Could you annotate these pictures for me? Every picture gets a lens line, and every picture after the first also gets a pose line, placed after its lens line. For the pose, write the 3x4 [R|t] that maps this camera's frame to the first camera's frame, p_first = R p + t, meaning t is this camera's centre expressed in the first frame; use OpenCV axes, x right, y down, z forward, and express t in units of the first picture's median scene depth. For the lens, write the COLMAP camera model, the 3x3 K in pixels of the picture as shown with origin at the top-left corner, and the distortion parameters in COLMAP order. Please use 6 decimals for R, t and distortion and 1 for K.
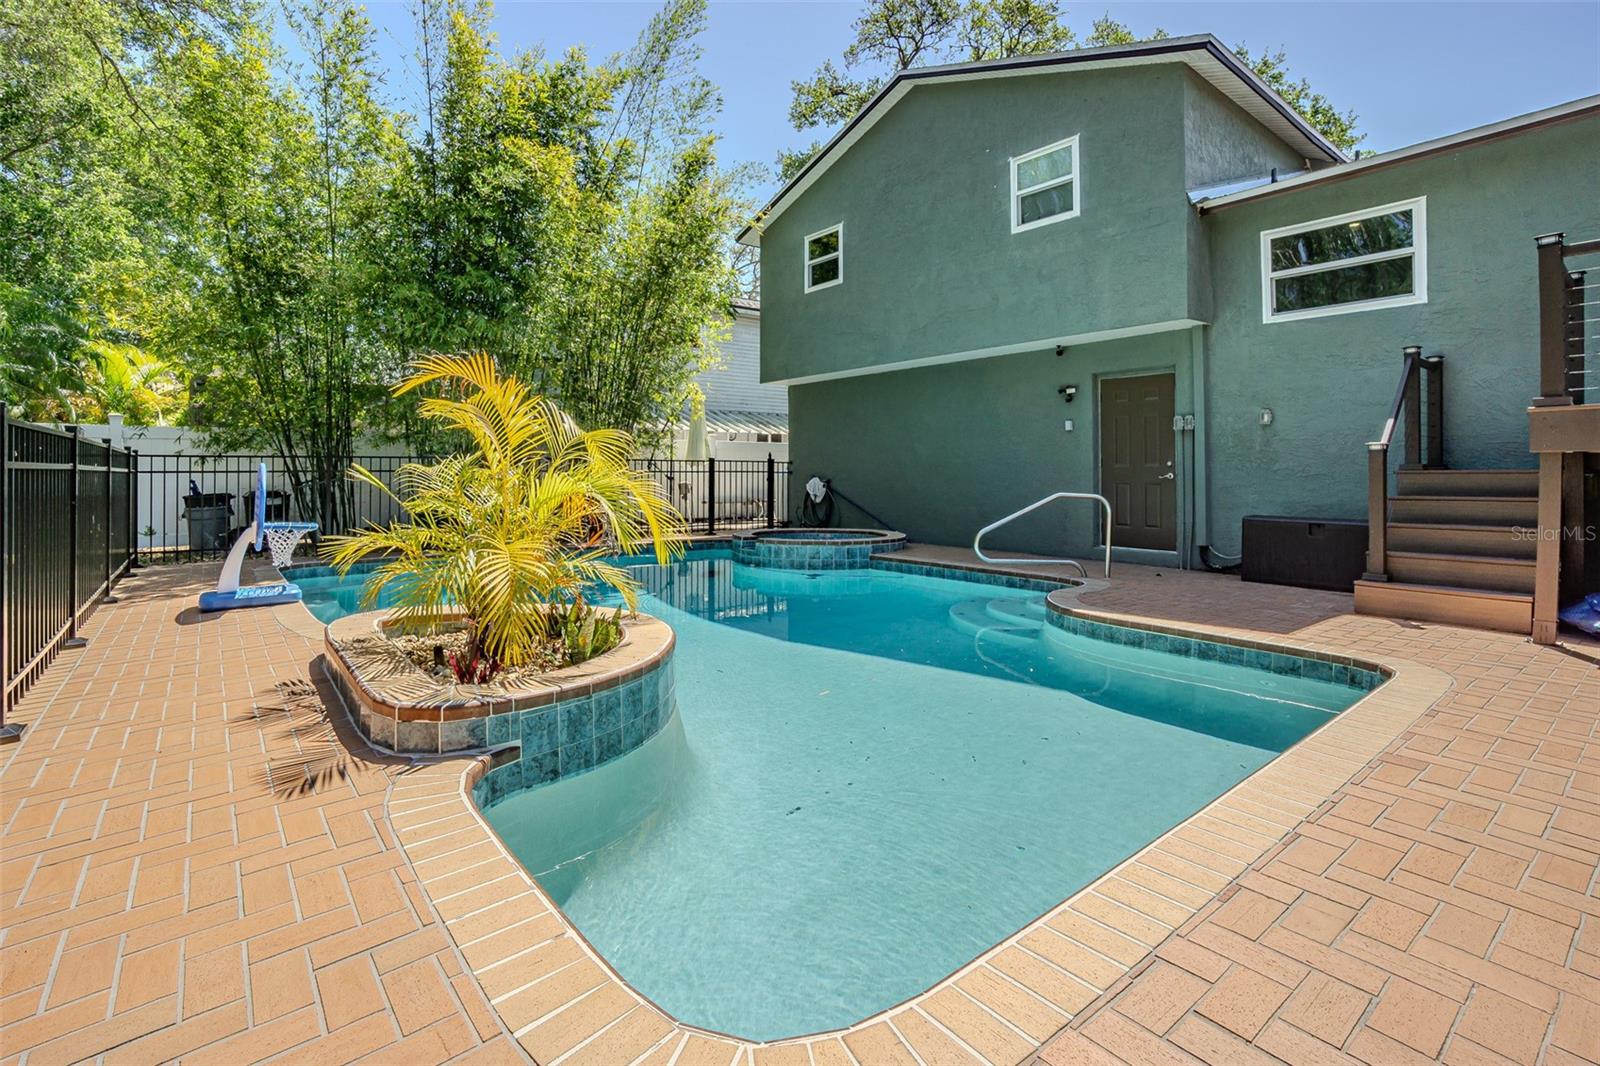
lens RADIAL K [[742.7, 0, 805.2], [0, 742.7, 462.4], [0, 0, 1]] dist [-0.019169, 0.000422]
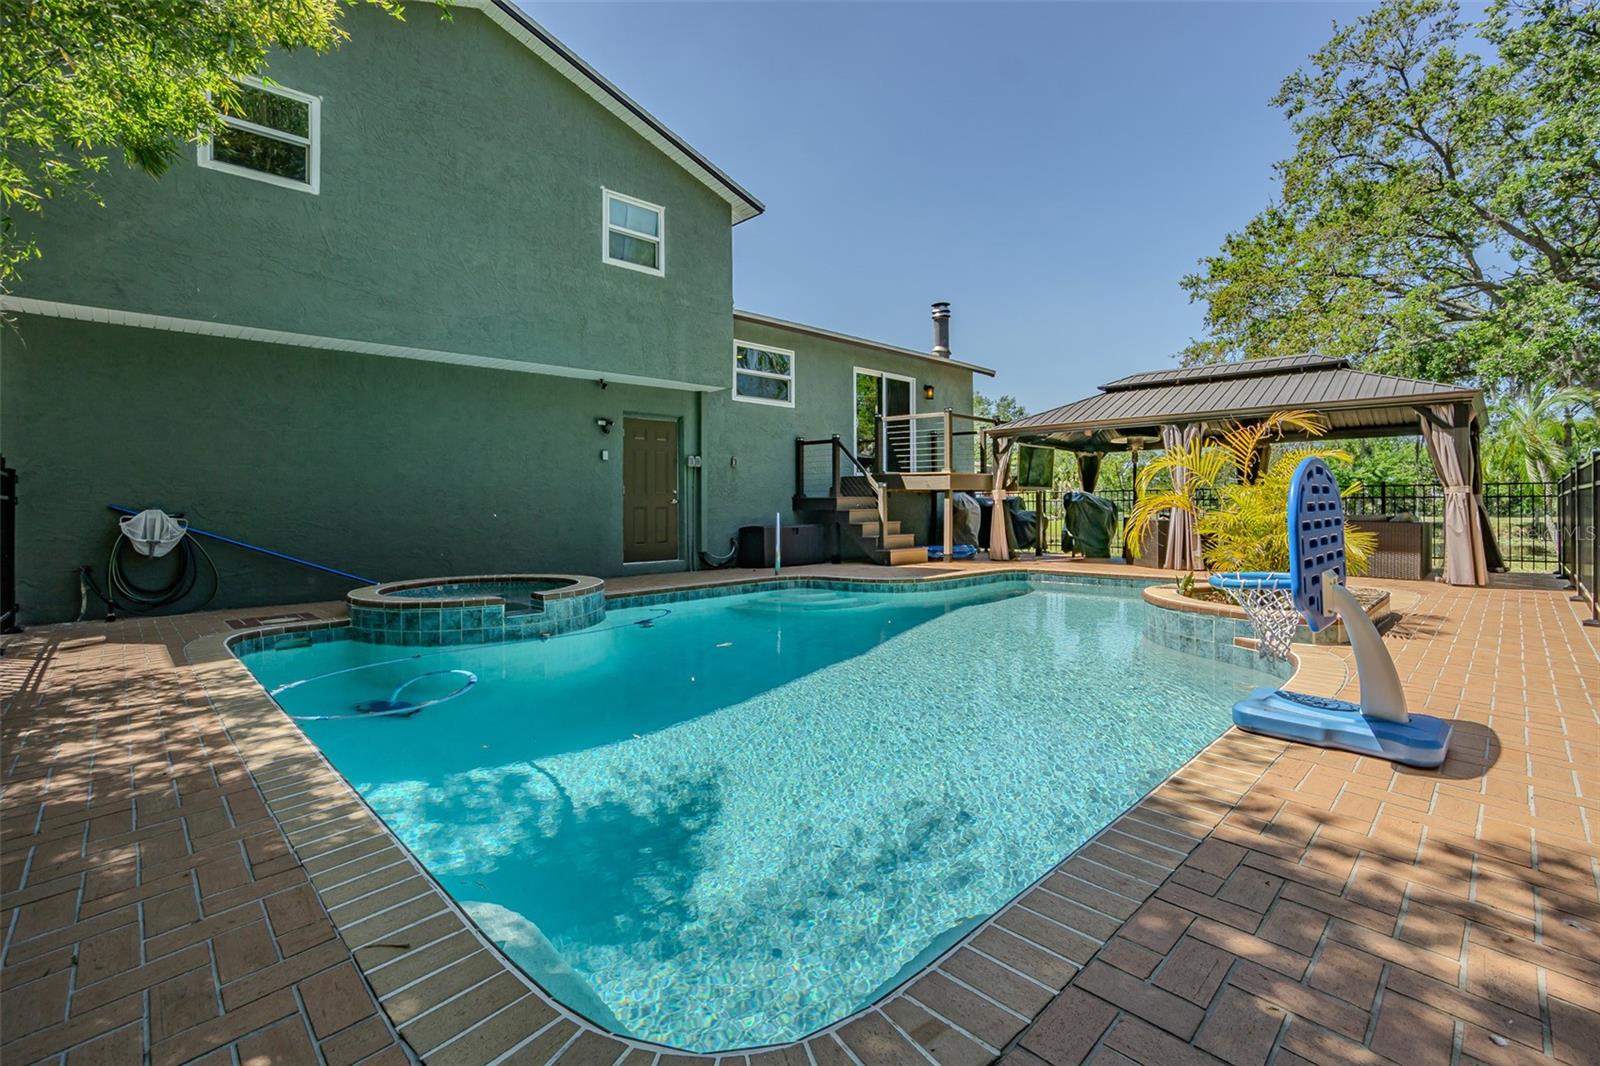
lens RADIAL K [[692.9, 0, 792.3], [0, 692.9, 501.6], [0, 0, 1]] dist [-0.018117, 0.001651]
pose [[-0.034327, 0.000282, 0.999411, -0.661795], [-0.006812, 0.999977, -0.000516, 0.016275], [-0.999387, -0.006825, -0.034324, 0.762637]]
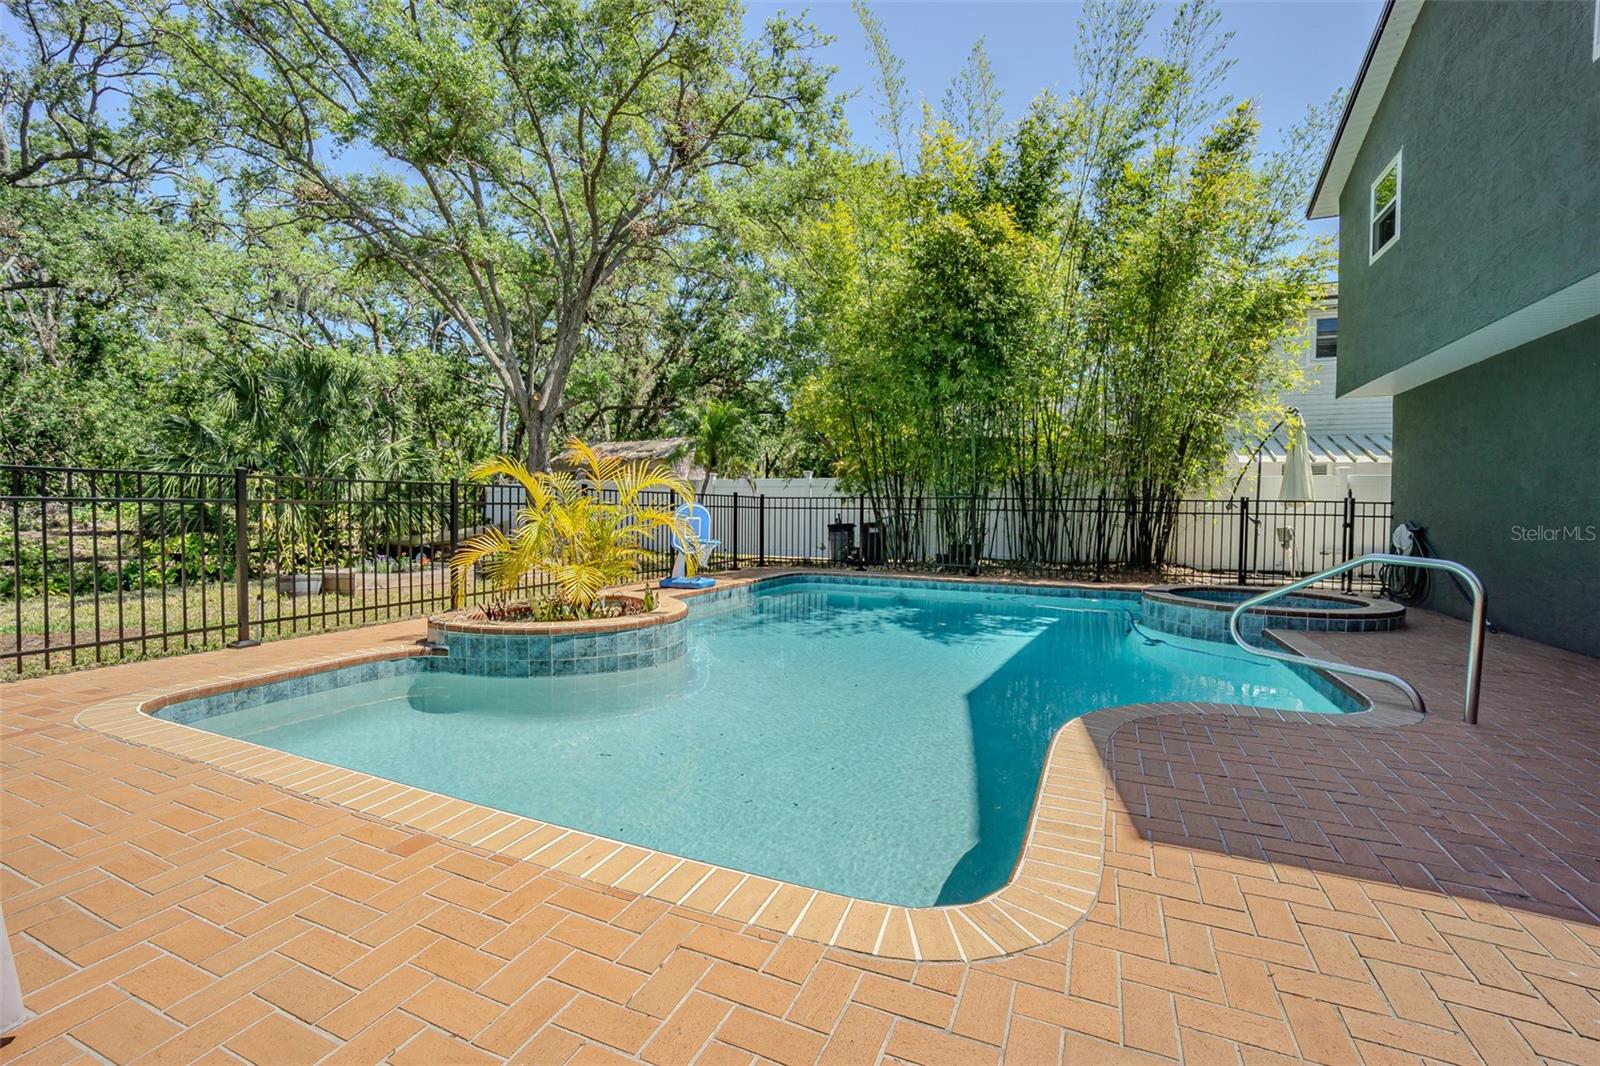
lens RADIAL K [[692.9, 0, 800.2], [0, 692.9, 538.1], [0, 0, 1]] dist [-0.018117, 0.001651]
pose [[0.467224, 0.046326, -0.882925, 0.435070], [-0.000526, 0.998641, 0.052119, -0.000859], [0.884139, -0.023887, 0.466613, 0.261696]]
